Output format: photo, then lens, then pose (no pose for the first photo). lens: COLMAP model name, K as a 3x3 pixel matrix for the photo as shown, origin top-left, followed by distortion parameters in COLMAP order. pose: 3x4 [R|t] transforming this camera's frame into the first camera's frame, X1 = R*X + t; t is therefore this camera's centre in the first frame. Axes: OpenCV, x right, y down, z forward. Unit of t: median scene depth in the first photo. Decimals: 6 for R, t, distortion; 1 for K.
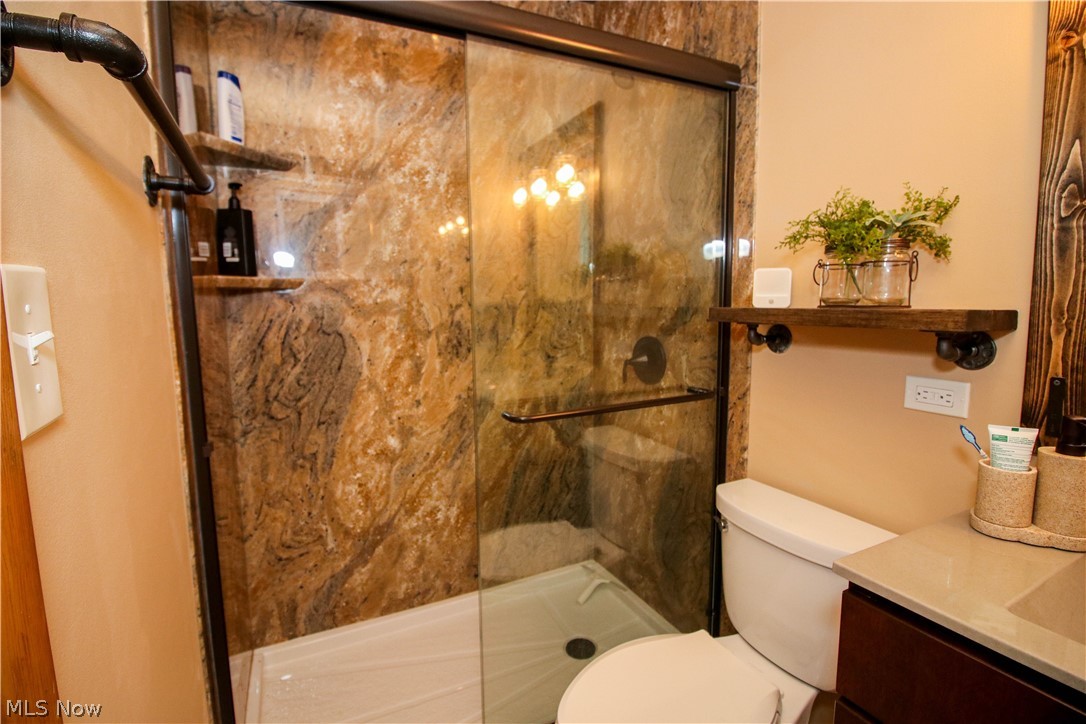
lens RADIAL K [[511.9, 0, 536.4], [0, 511.9, 354.9], [0, 0, 1]] dist [-0.000745, -0.013226]
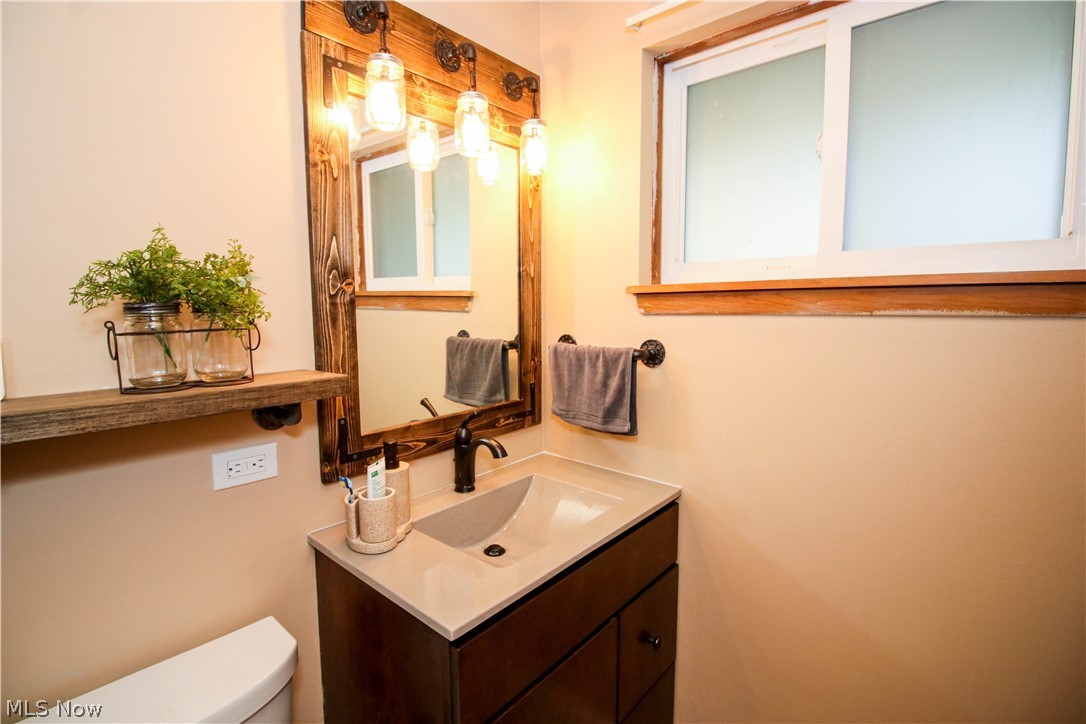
lens RADIAL K [[511.9, 0, 536.4], [0, 511.9, 354.9], [0, 0, 1]] dist [-0.000745, -0.013226]
pose [[-0.381595, -0.074752, 0.921302, -0.355239], [0.108727, 0.986175, 0.125050, -0.227745], [-0.917913, 0.147889, -0.368192, 1.016015]]
